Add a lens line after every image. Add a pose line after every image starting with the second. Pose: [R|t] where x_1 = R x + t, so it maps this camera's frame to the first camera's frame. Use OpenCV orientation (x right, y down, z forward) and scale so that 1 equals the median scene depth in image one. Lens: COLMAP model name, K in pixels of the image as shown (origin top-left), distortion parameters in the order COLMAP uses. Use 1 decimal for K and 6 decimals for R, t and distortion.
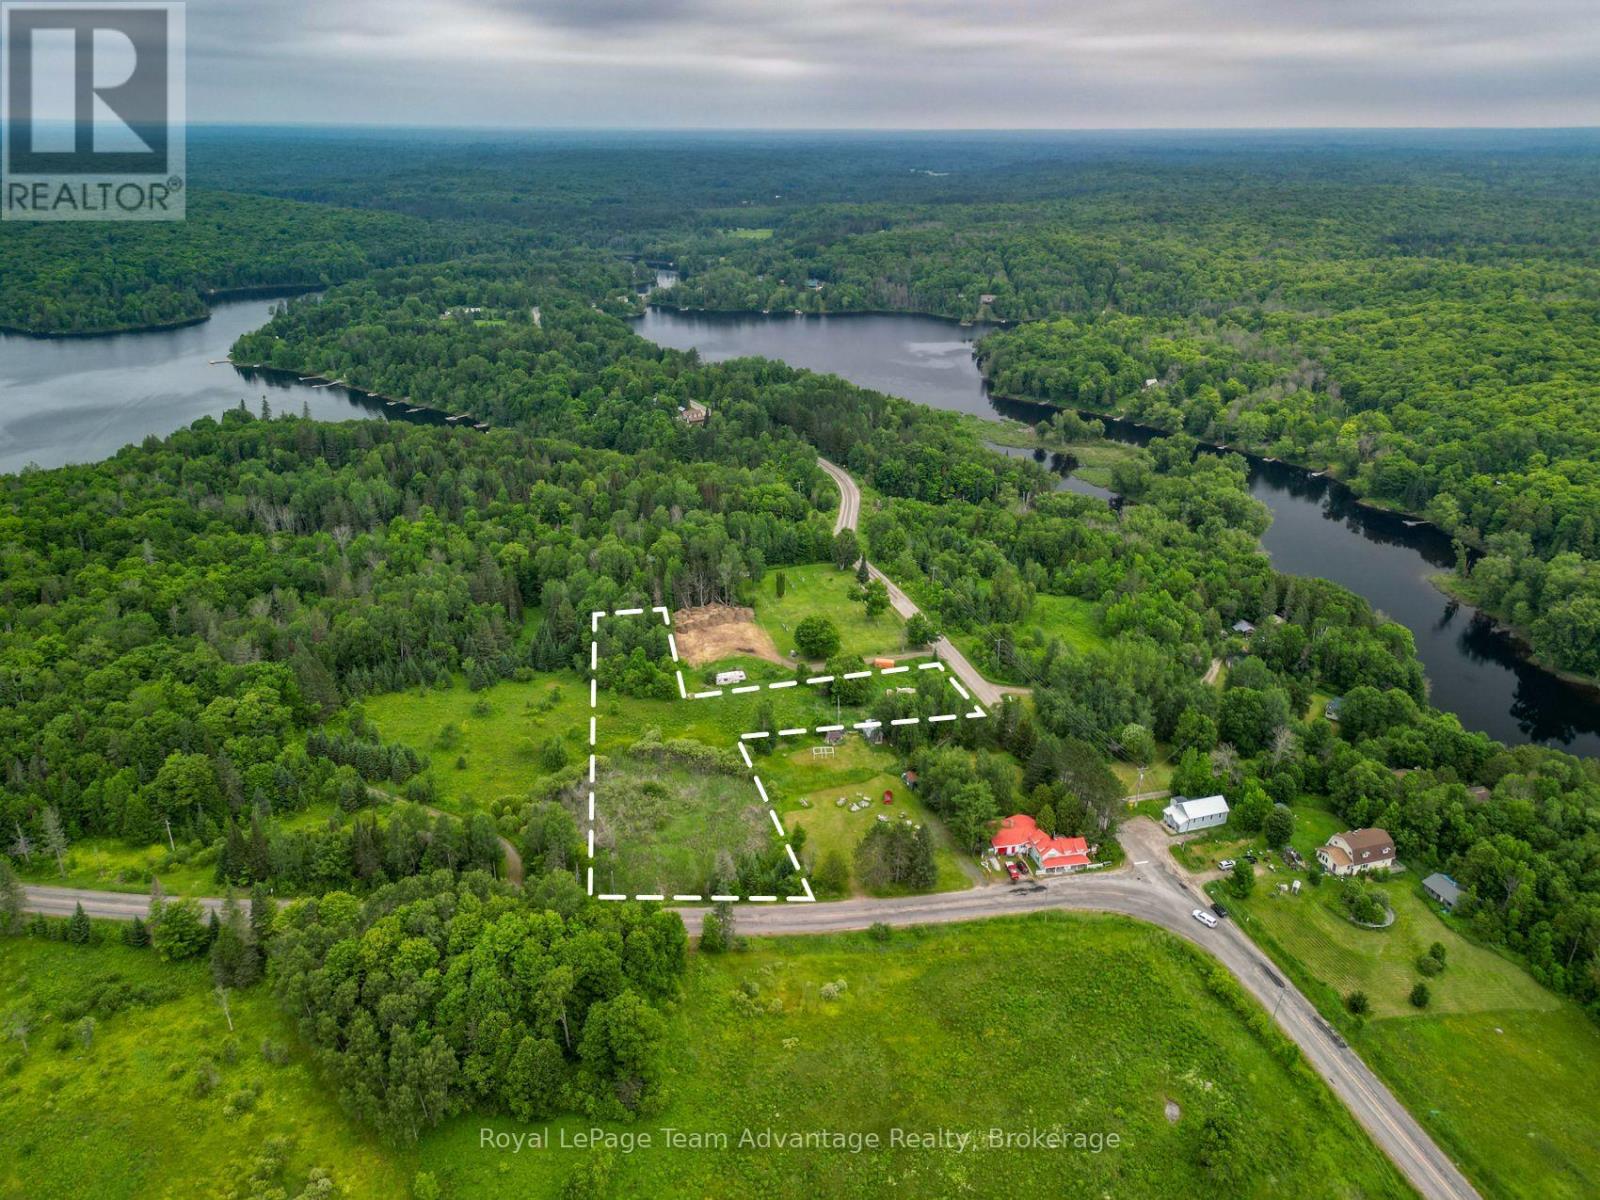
lens RADIAL K [[1146.2, 0, 800.0], [0, 1146.2, 600.0], [0, 0, 1]] dist [0.075422, -0.076380]
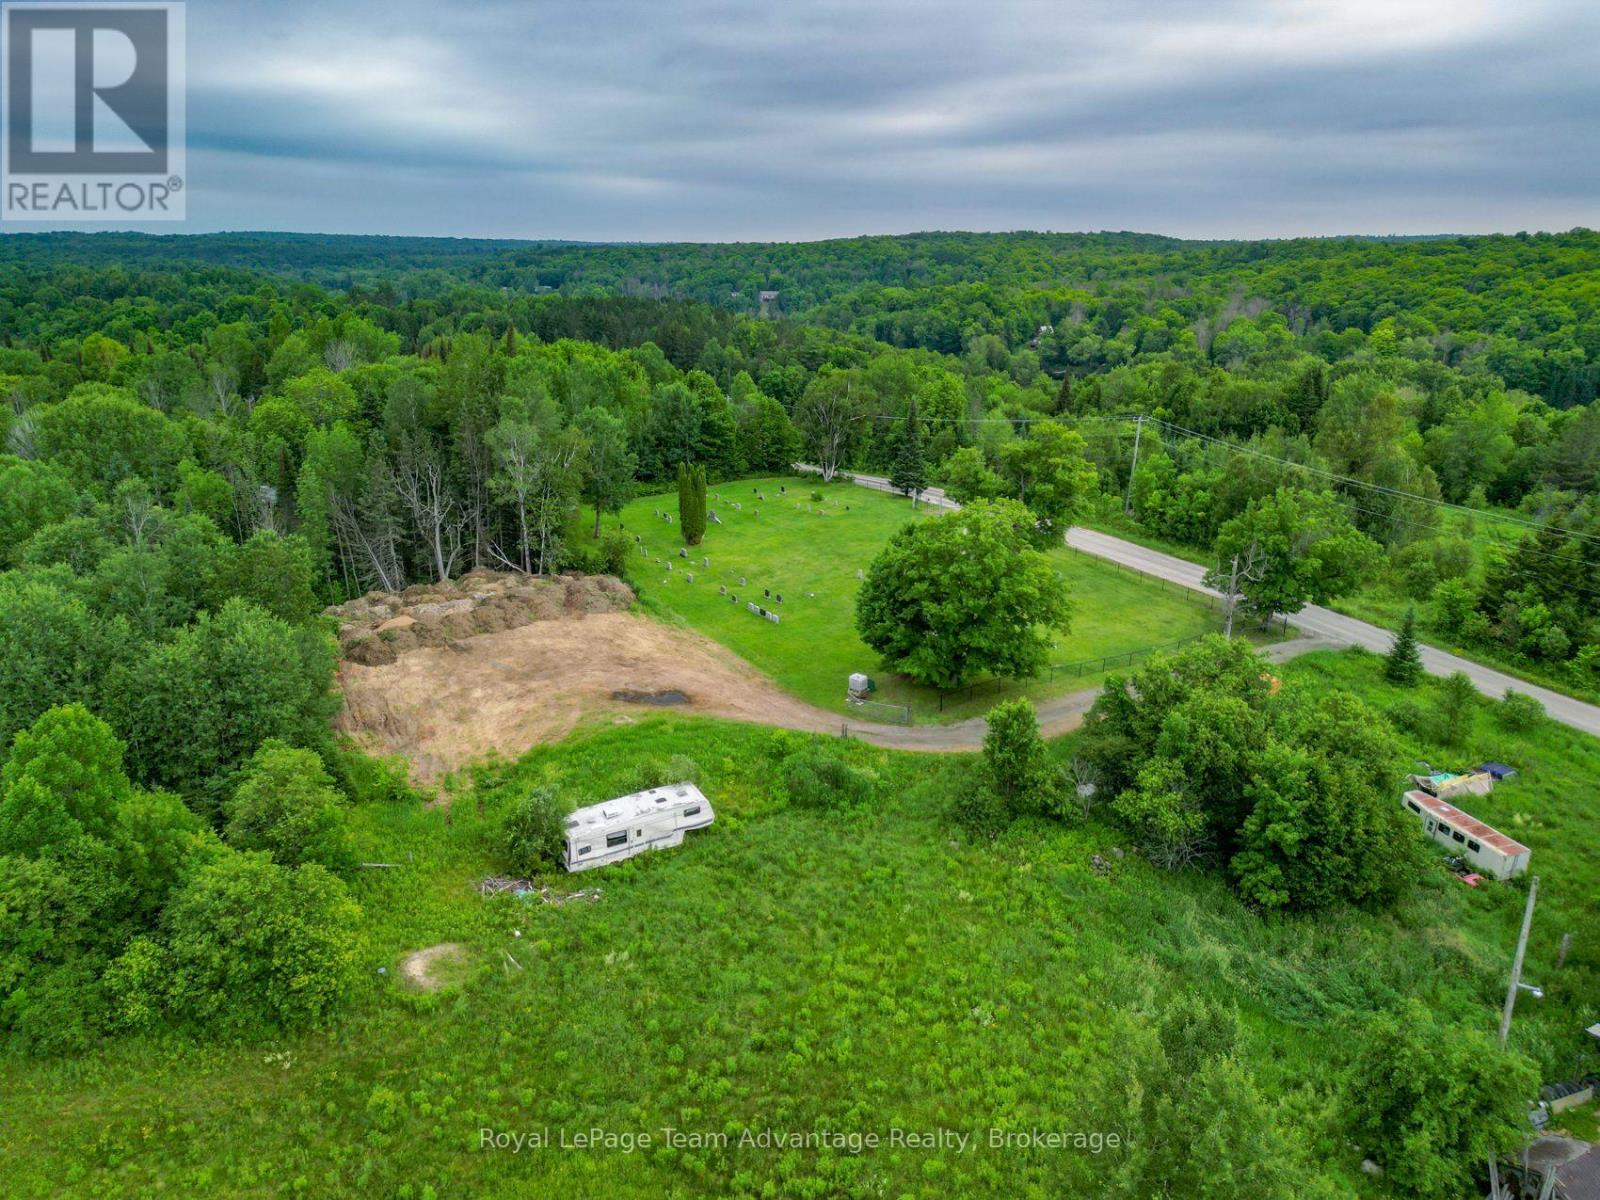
lens RADIAL K [[1121.7, 0, 800.0], [0, 1121.7, 600.0], [0, 0, 1]] dist [0.080017, -0.090428]
pose [[0.968012, -0.078453, 0.238323, -0.069488], [0.098559, 0.992403, -0.073634, 0.042478], [-0.230736, 0.094767, 0.968391, 0.732142]]
